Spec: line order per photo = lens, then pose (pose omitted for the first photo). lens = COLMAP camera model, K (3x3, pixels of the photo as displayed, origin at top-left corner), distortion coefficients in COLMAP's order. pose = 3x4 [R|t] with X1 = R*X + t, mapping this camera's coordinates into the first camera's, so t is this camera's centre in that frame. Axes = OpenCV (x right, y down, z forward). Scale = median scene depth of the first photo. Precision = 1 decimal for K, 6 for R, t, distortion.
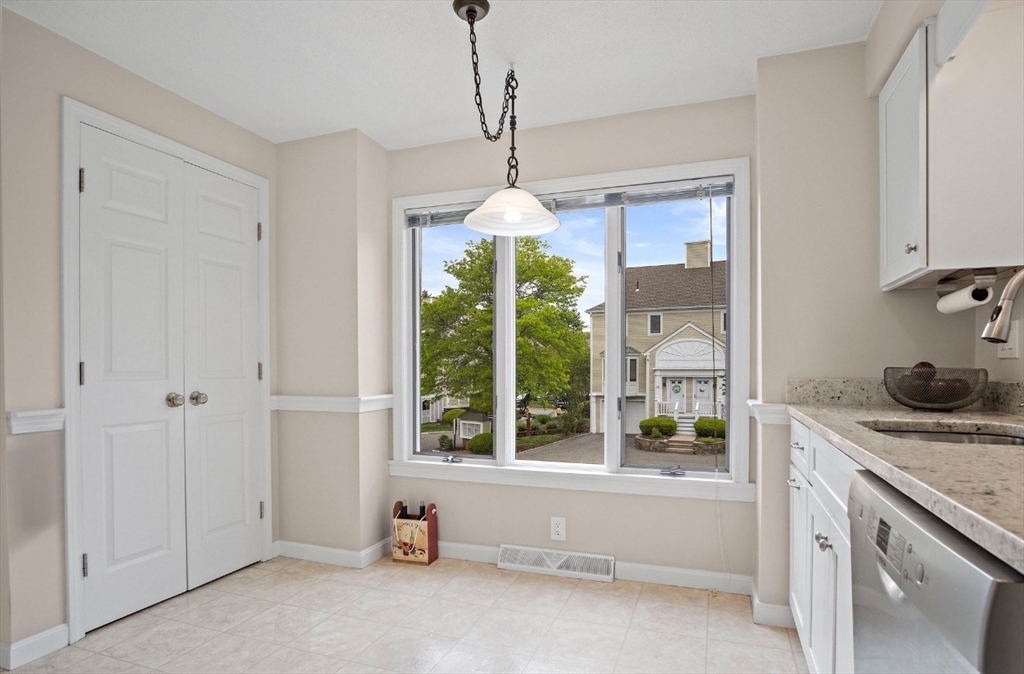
lens RADIAL K [[575.4, 0, 511.1], [0, 575.4, 367.8], [0, 0, 1]] dist [-0.002232, -0.000453]
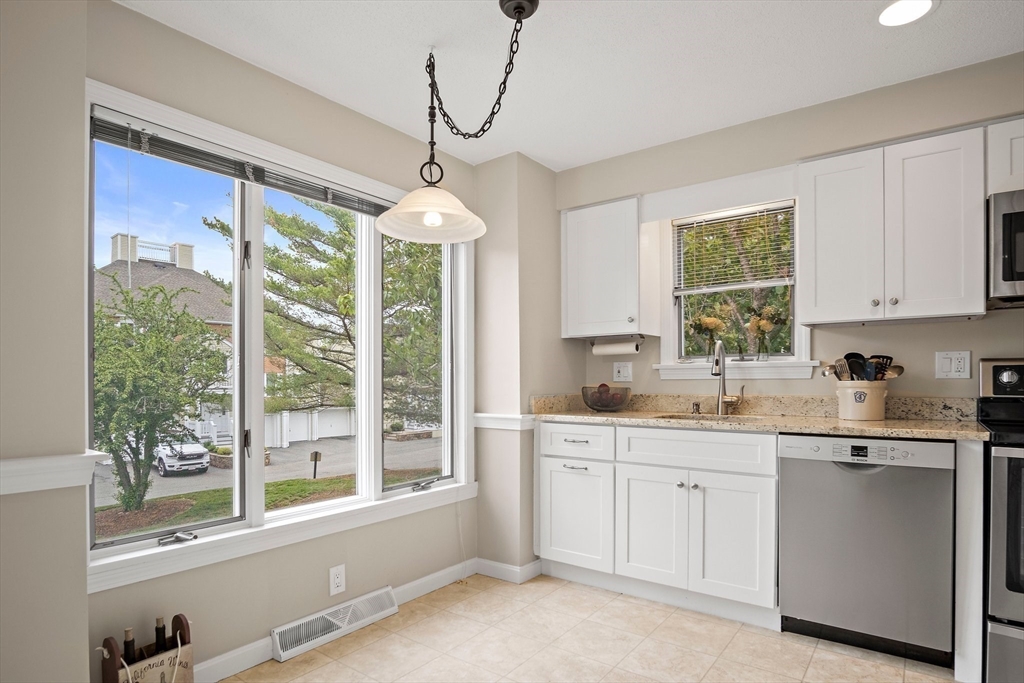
lens RADIAL K [[568.1, 0, 511.6], [0, 568.1, 383.2], [0, 0, 1]] dist [0.001462, 0.000711]
pose [[0.287457, -0.001253, 0.957793, -0.710627], [0.005412, 0.999985, -0.000316, -0.008716], [-0.957778, 0.005274, 0.287460, 0.565242]]
